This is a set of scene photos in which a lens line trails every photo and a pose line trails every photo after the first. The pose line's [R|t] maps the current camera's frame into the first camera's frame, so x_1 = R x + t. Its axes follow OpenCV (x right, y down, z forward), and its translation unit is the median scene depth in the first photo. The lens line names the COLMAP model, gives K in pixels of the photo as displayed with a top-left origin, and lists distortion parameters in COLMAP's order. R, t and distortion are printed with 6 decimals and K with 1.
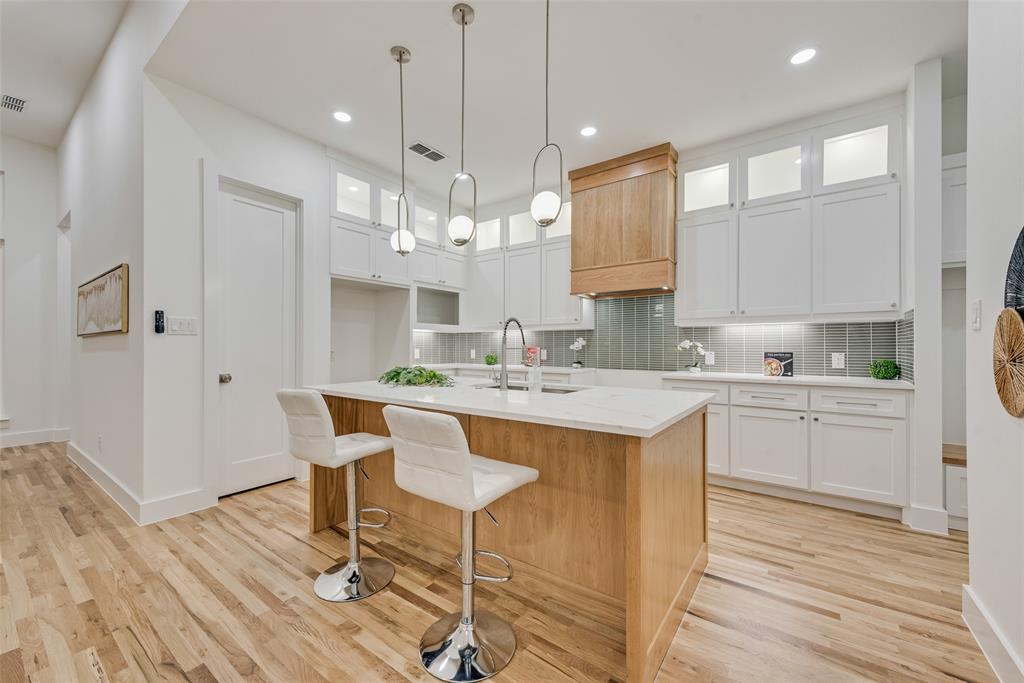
lens RADIAL K [[404.0, 0, 524.9], [0, 404.0, 345.5], [0, 0, 1]] dist [0.016624, -0.004351]
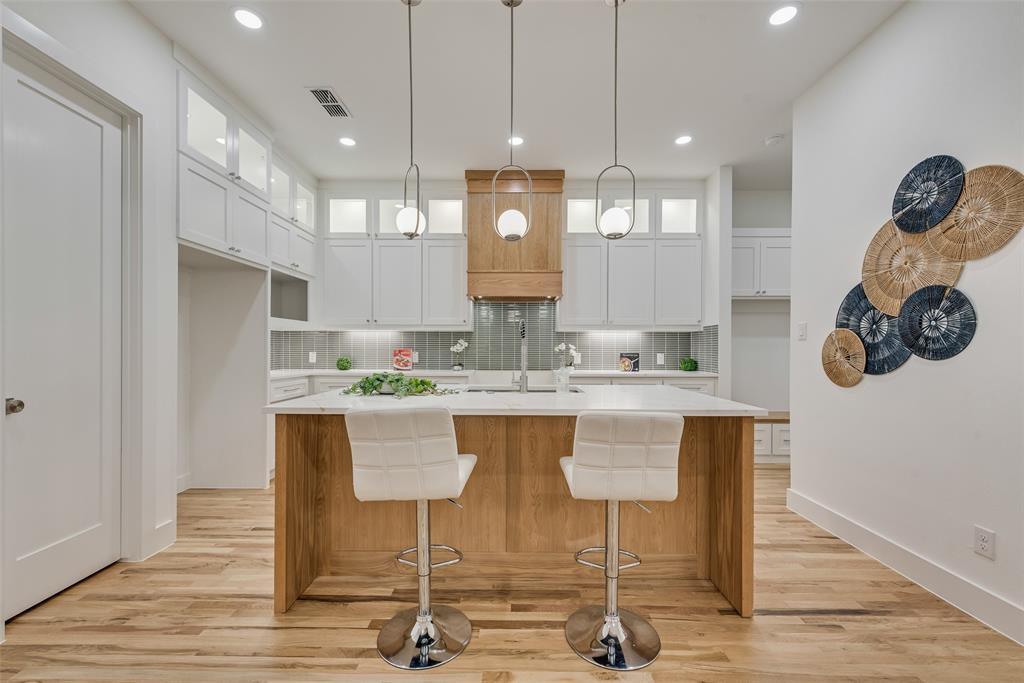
lens RADIAL K [[404.0, 0, 519.7], [0, 404.0, 352.6], [0, 0, 1]] dist [0.016624, -0.004351]
pose [[0.815976, -0.004440, 0.578069, -0.417504], [-0.002697, 0.999930, 0.011488, 0.000990], [-0.578080, -0.010934, 0.815907, 0.135956]]
